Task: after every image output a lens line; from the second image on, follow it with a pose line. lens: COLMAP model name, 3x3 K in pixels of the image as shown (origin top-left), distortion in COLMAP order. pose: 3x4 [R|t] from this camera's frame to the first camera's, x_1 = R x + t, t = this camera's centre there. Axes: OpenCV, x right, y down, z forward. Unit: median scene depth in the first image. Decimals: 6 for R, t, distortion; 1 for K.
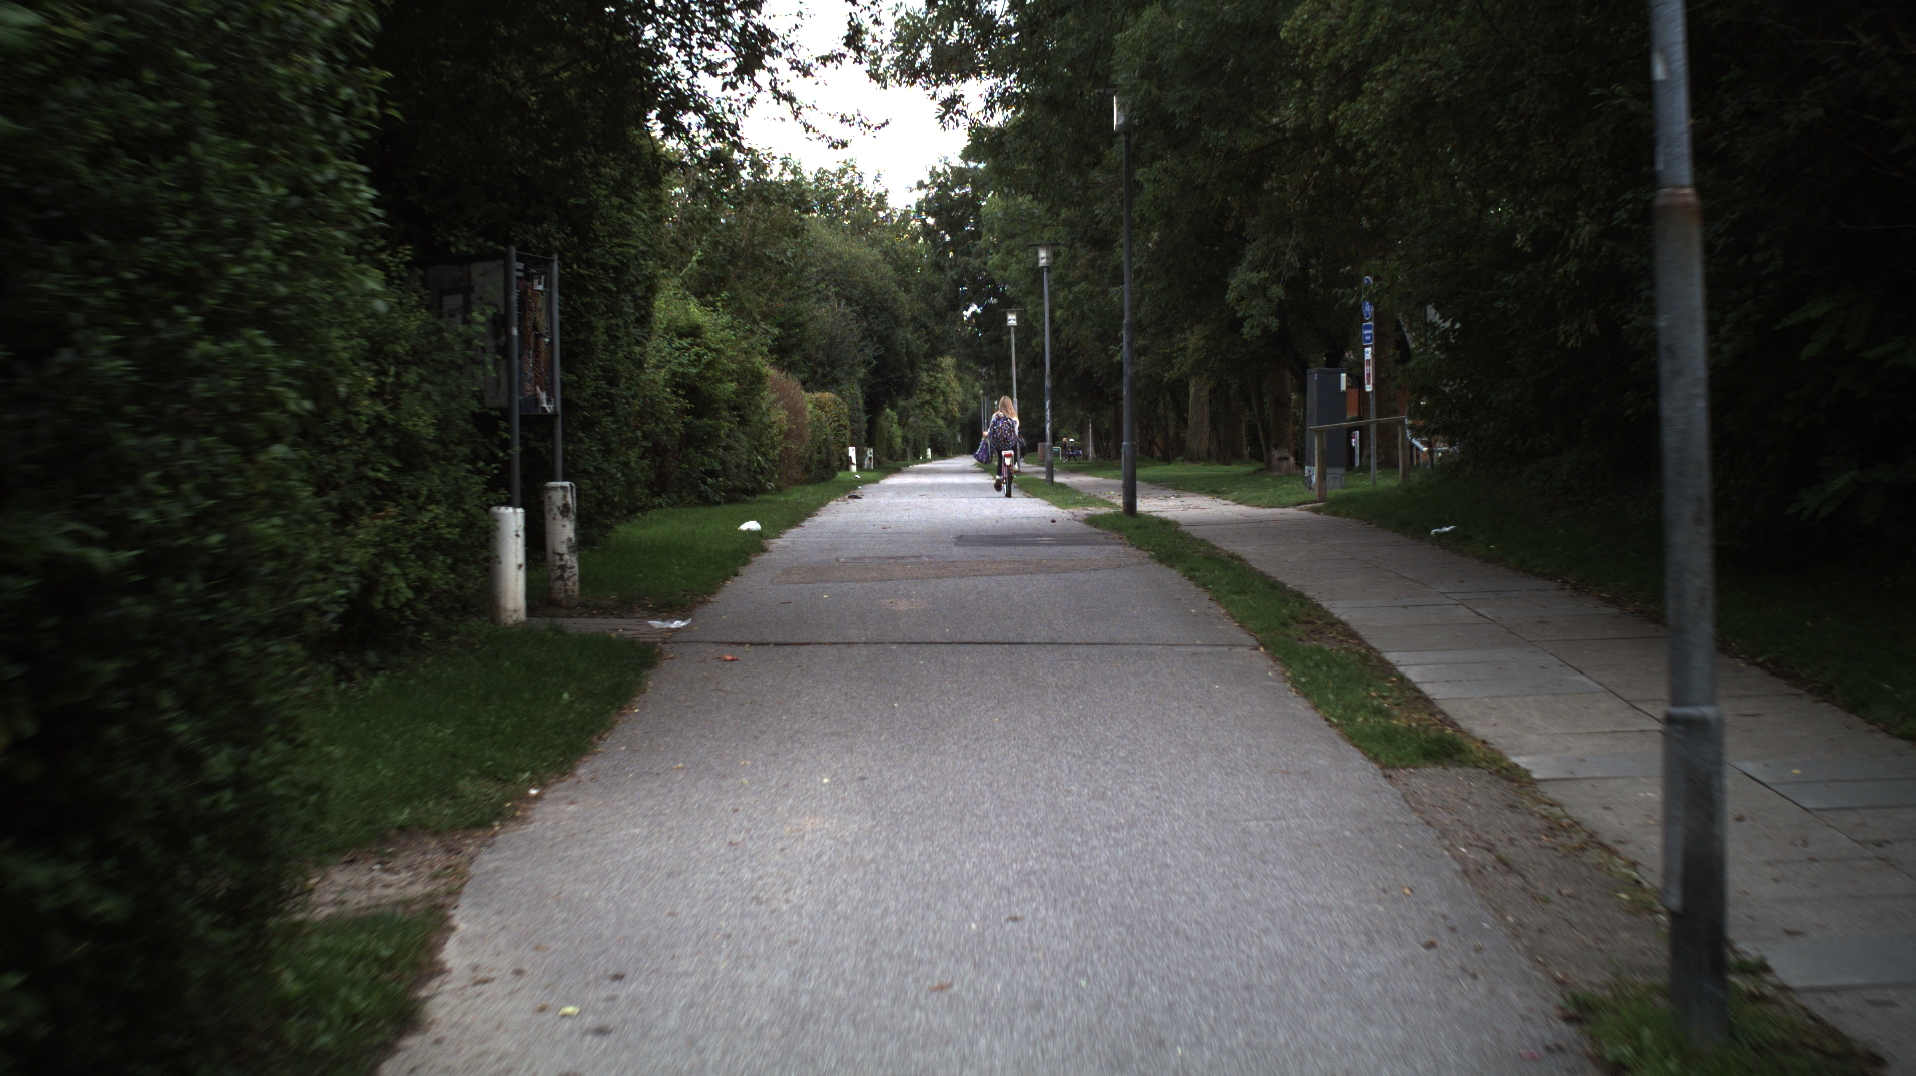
lens RADIAL K [[3358.4, 0, 958.0], [0, 3358.4, 538.0], [0, 0, 1]] dist [-0.252792, 0.151044]
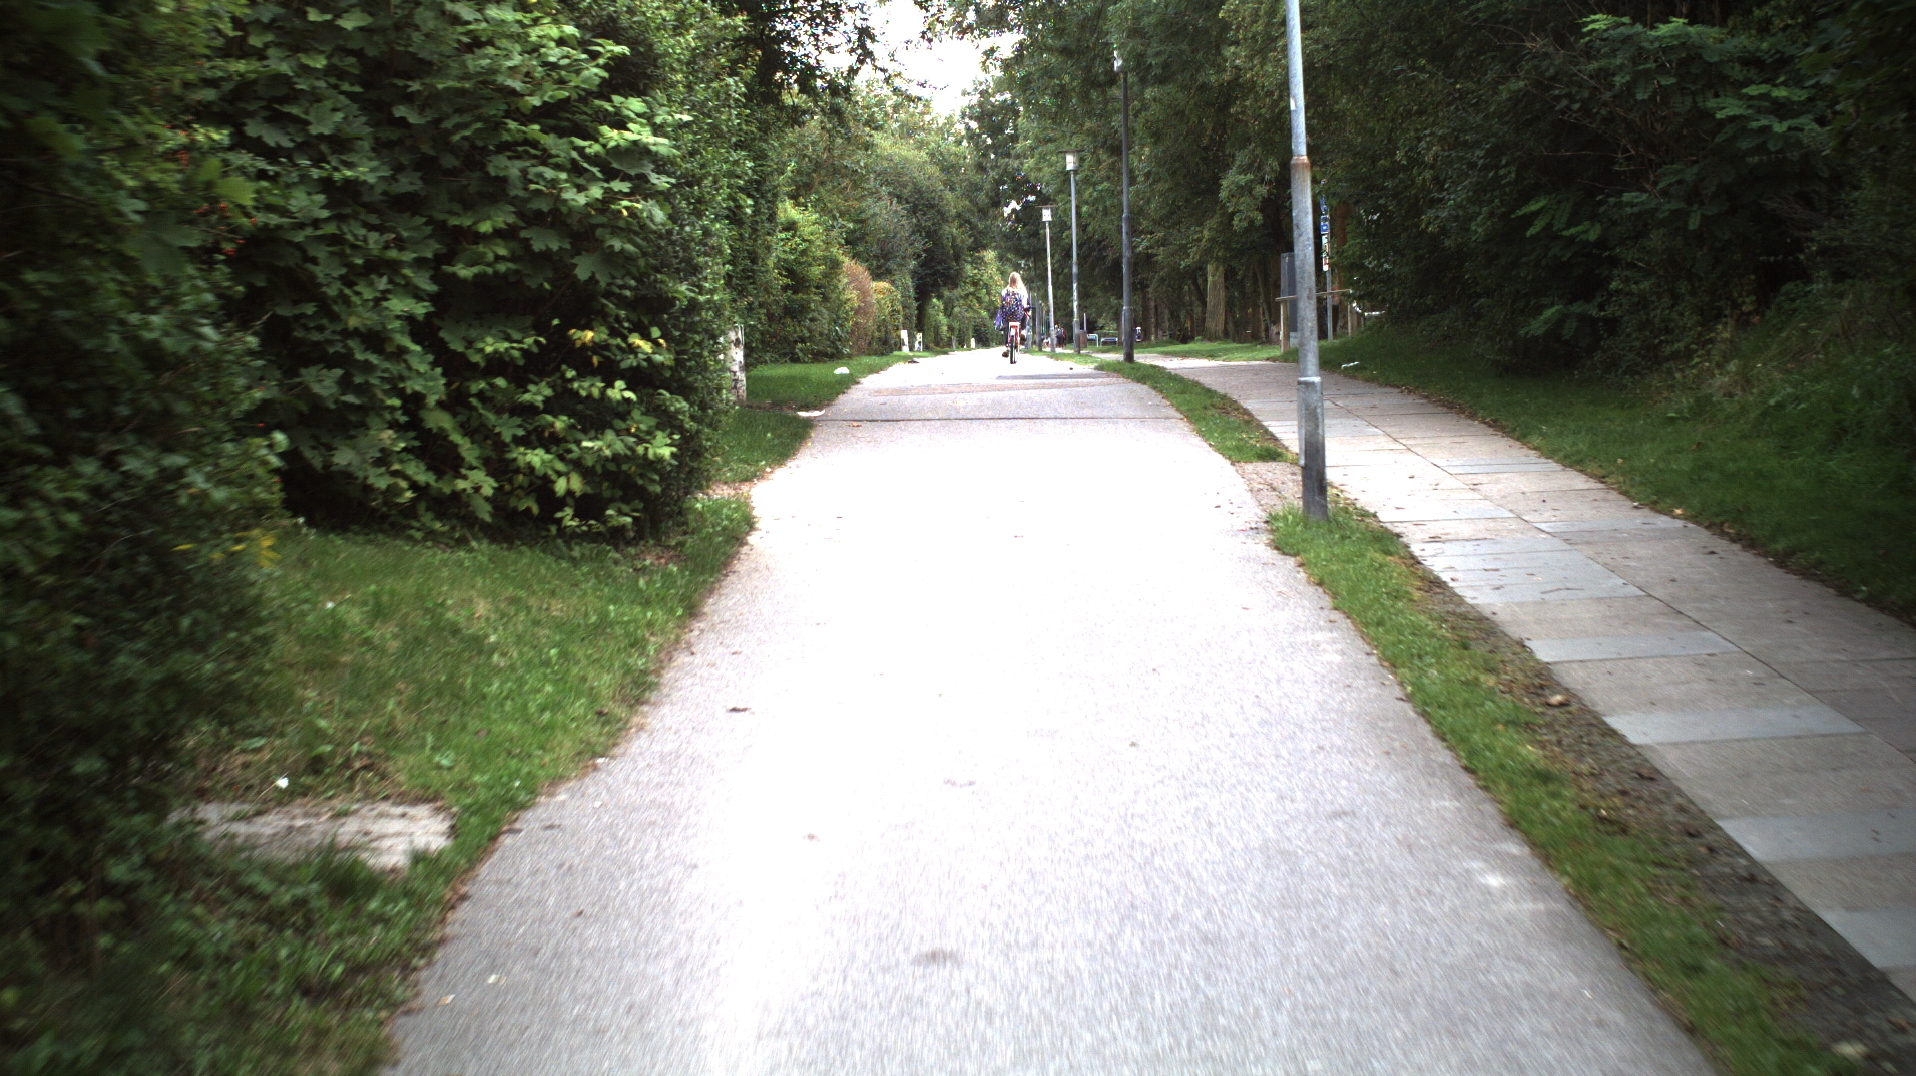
lens RADIAL K [[3358.4, 0, 958.0], [0, 3358.4, 538.0], [0, 0, 1]] dist [-0.252792, 0.151044]
pose [[0.999893, -0.006323, -0.013223, 0.000602], [0.006728, 0.999503, 0.030795, 0.009845], [0.013021, -0.030881, 0.999438, -0.150165]]
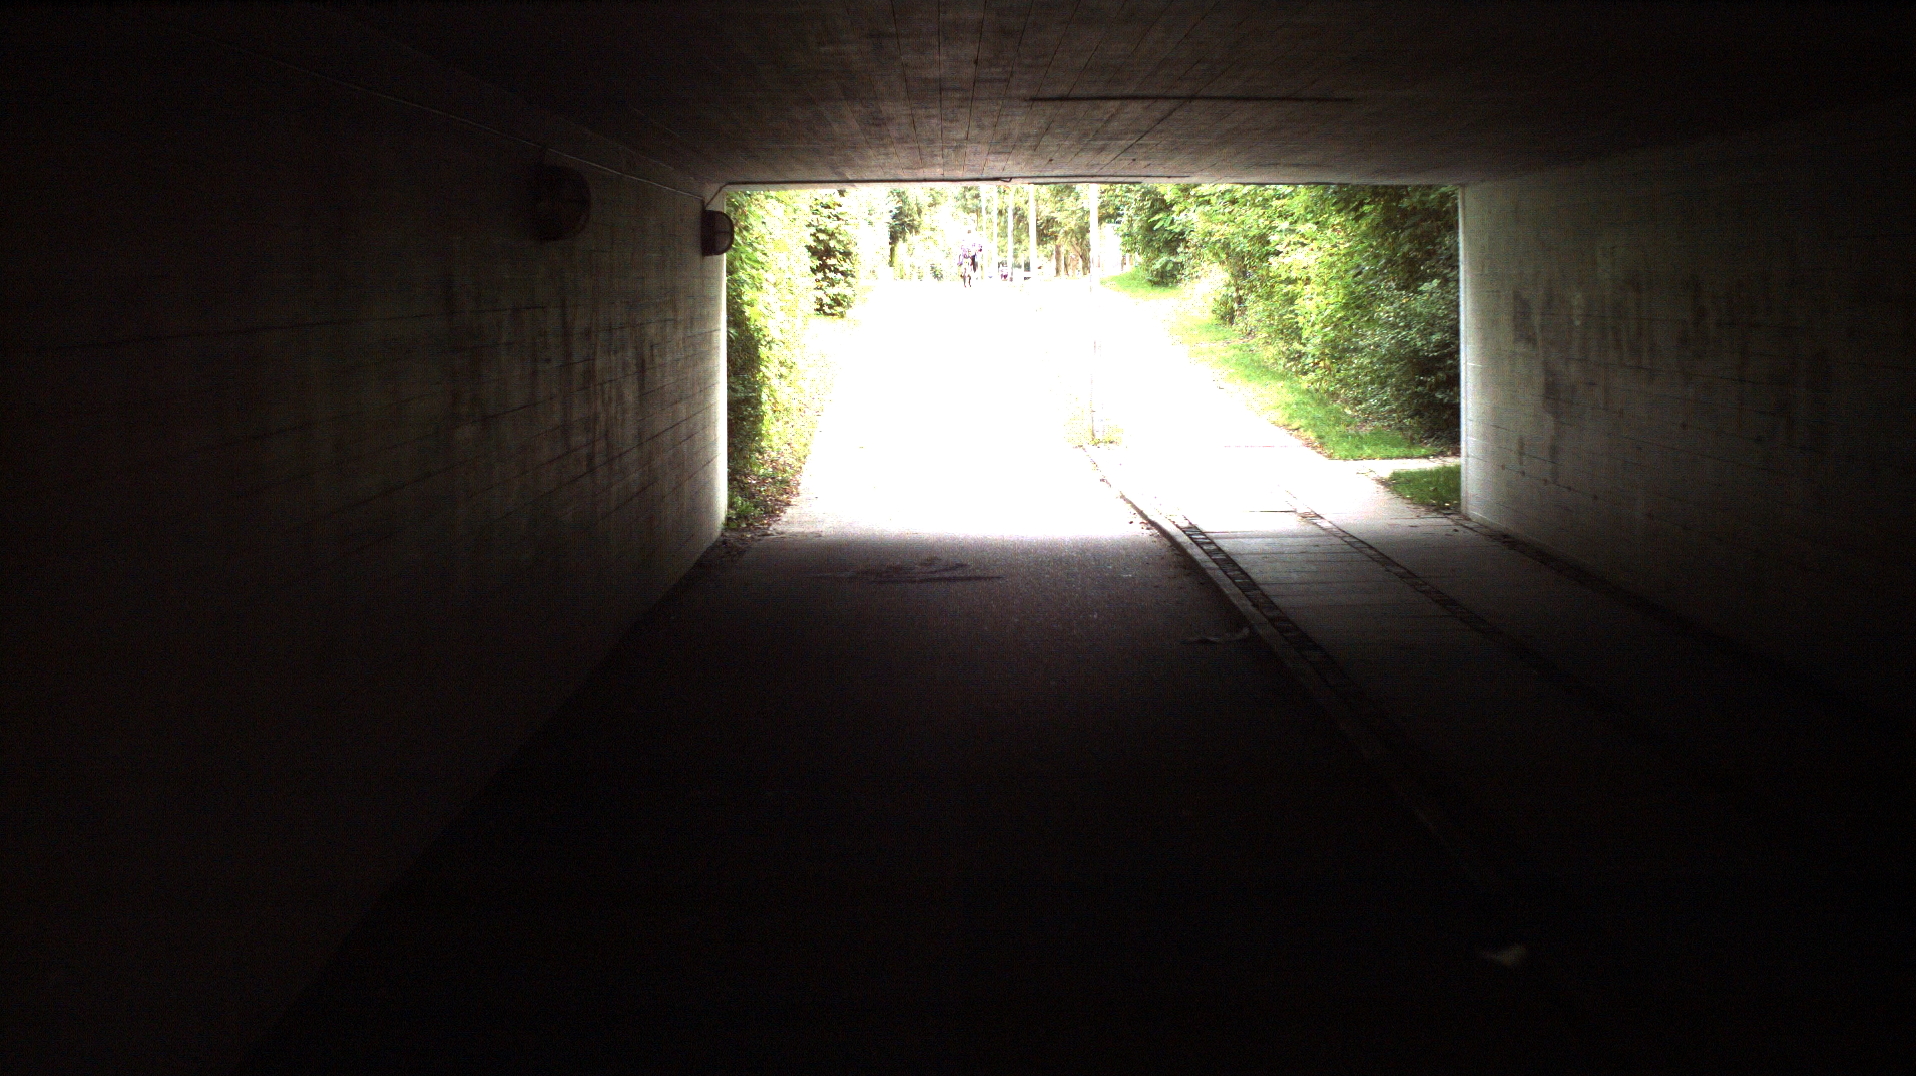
lens RADIAL K [[3358.4, 0, 958.0], [0, 3358.4, 538.0], [0, 0, 1]] dist [-0.252792, 0.151044]
pose [[0.999945, 0.010454, 0.001134, 0.004698], [-0.010497, 0.998749, 0.048899, 0.030219], [-0.000622, -0.048908, 0.998803, -0.750618]]
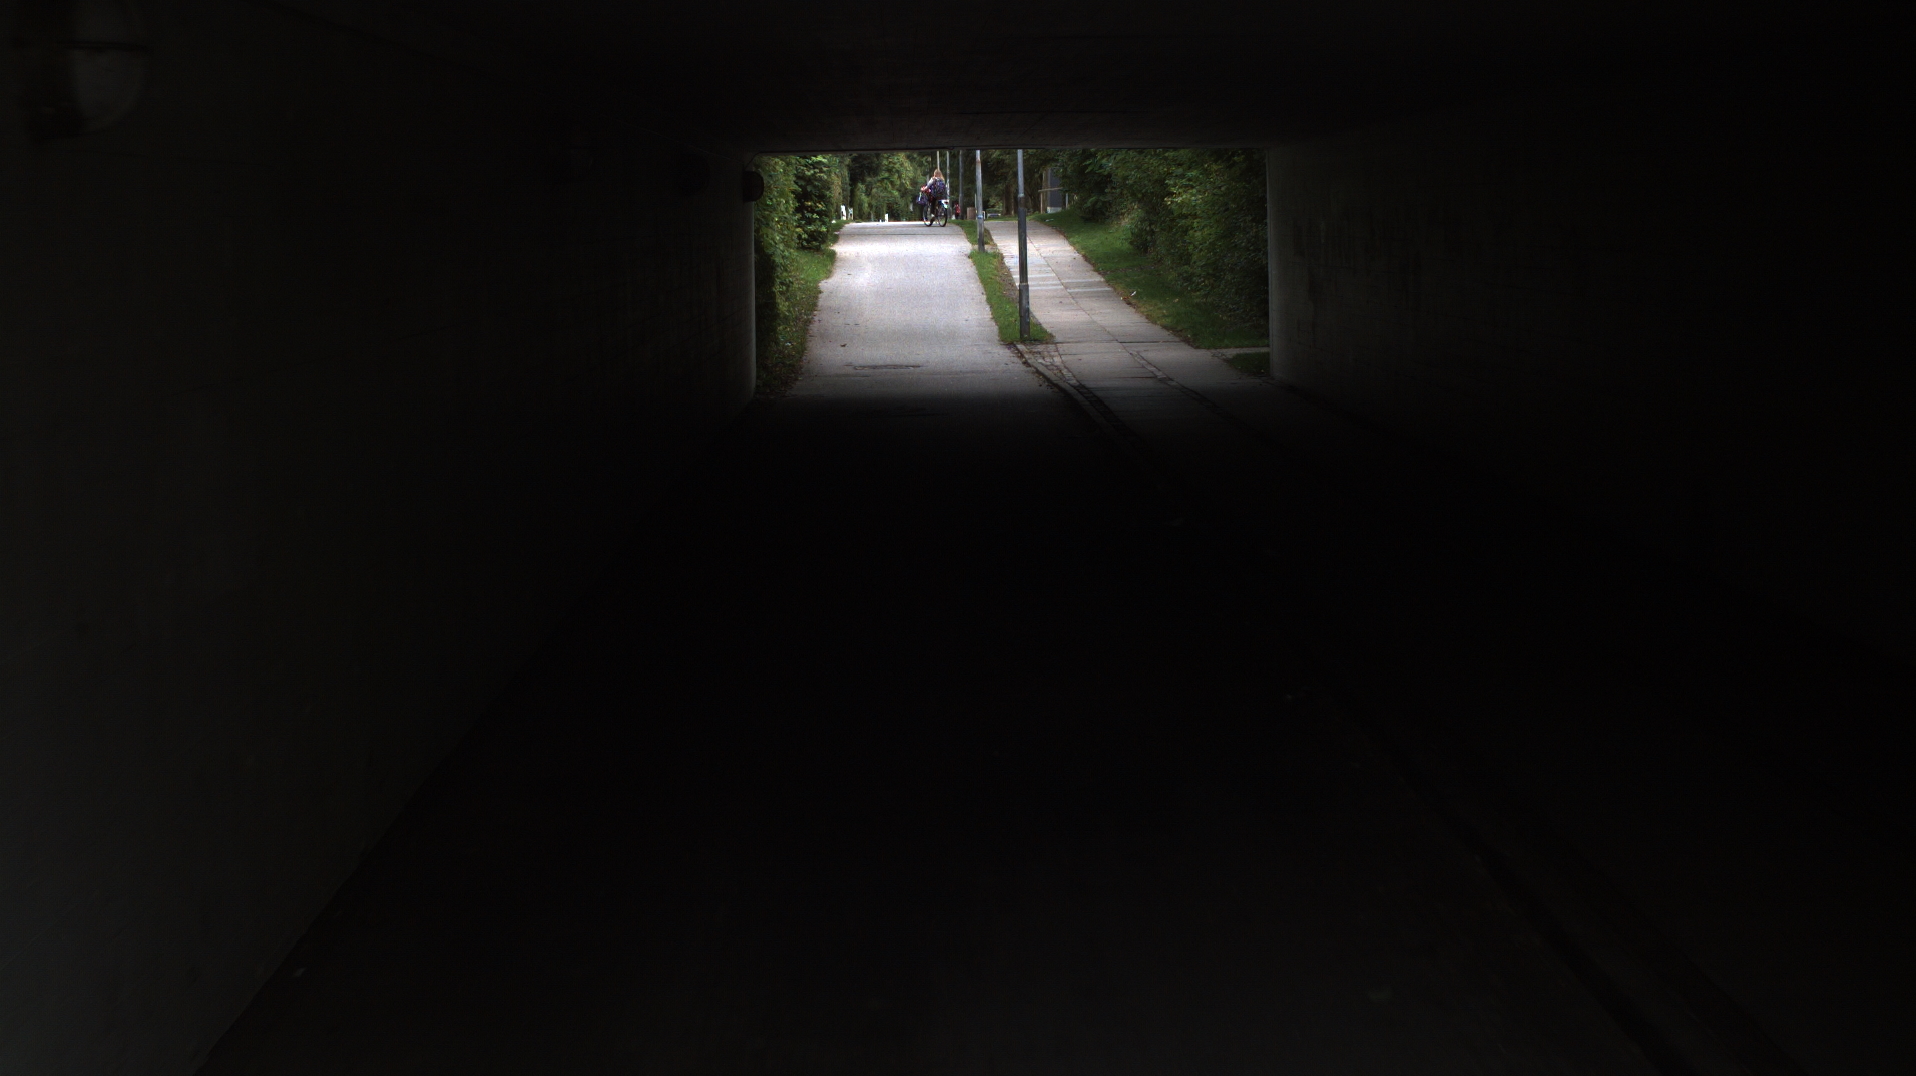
lens RADIAL K [[3358.4, 0, 958.0], [0, 3358.4, 538.0], [0, 0, 1]] dist [-0.252792, 0.151044]
pose [[0.999906, 0.001107, 0.013702, 0.004062], [-0.002023, 0.997753, 0.066968, 0.034757], [-0.013597, -0.066990, 0.997661, -0.903100]]
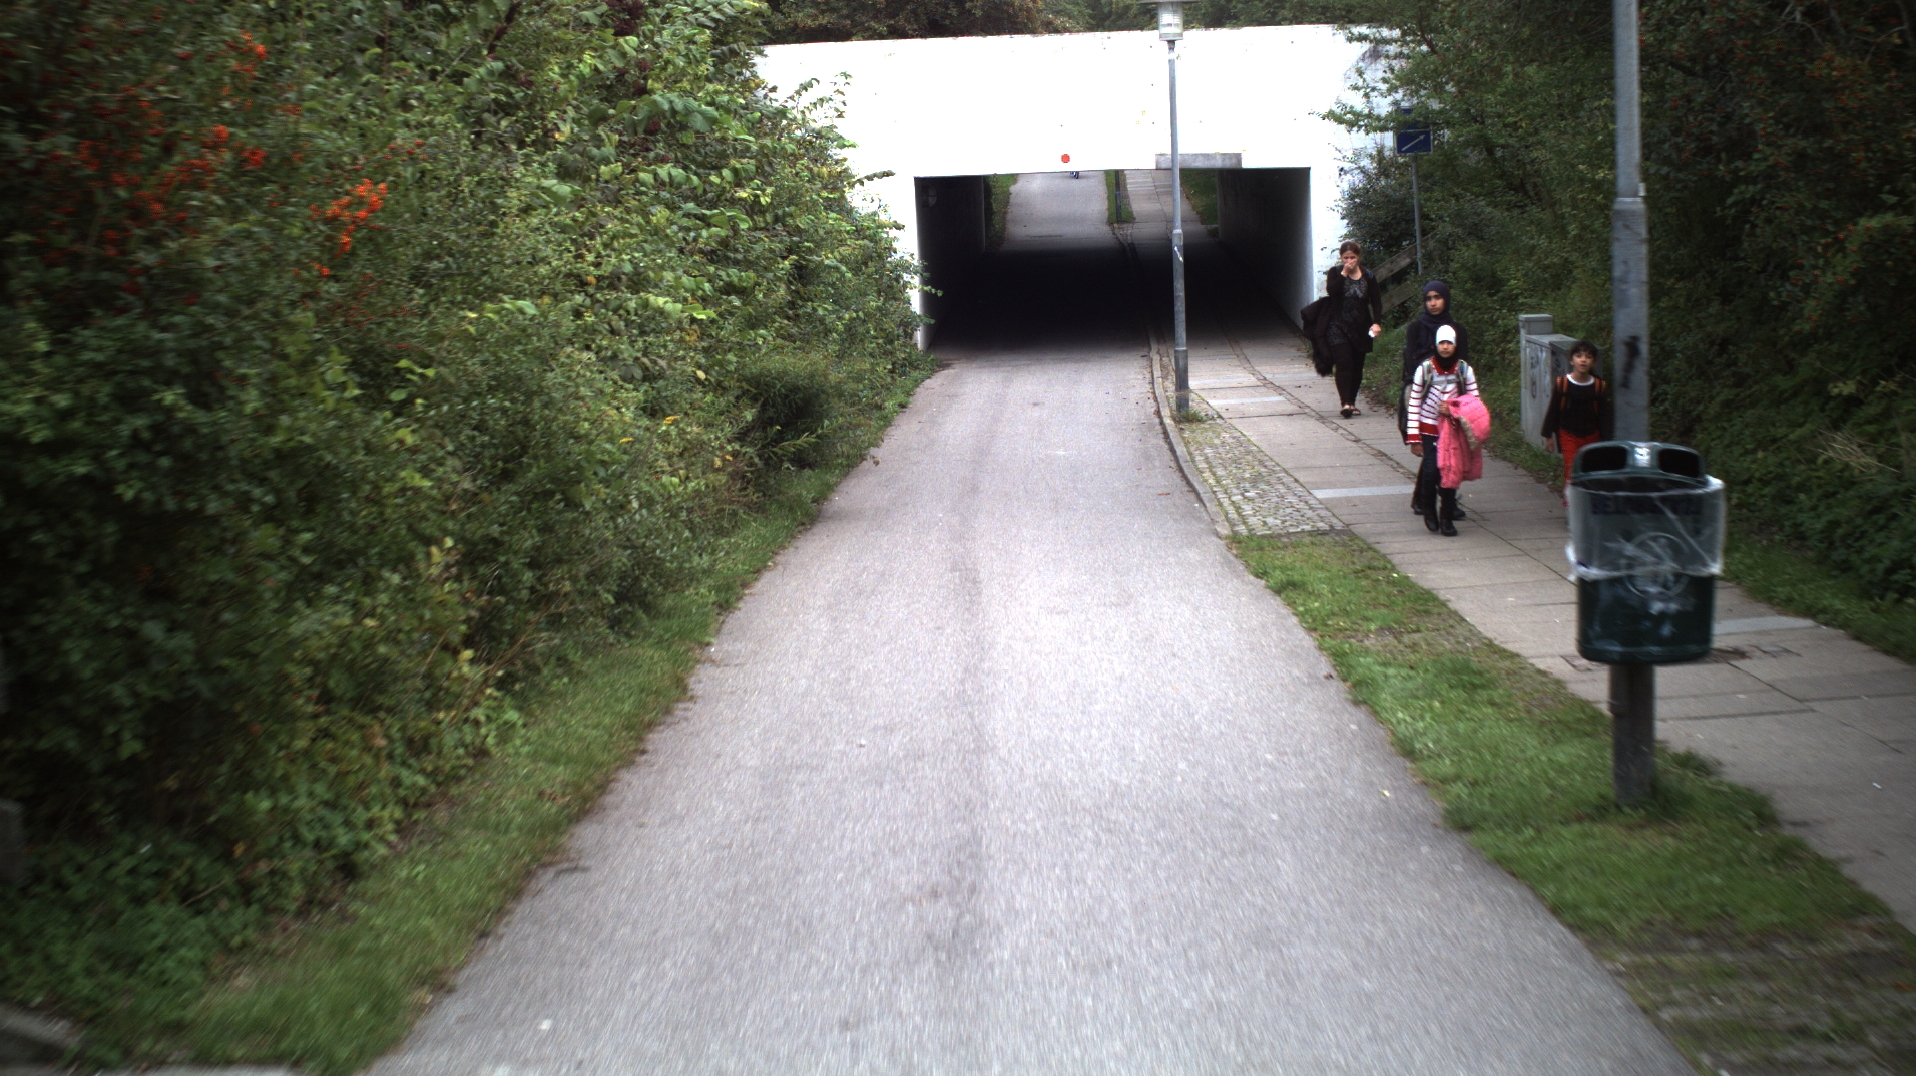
lens RADIAL K [[3358.4, 0, 958.0], [0, 3358.4, 538.0], [0, 0, 1]] dist [-0.252792, 0.151044]
pose [[0.999038, -0.014200, -0.041492, 0.015966], [0.018465, 0.994375, 0.104299, 0.026055], [0.039777, -0.104964, 0.993680, -1.507379]]
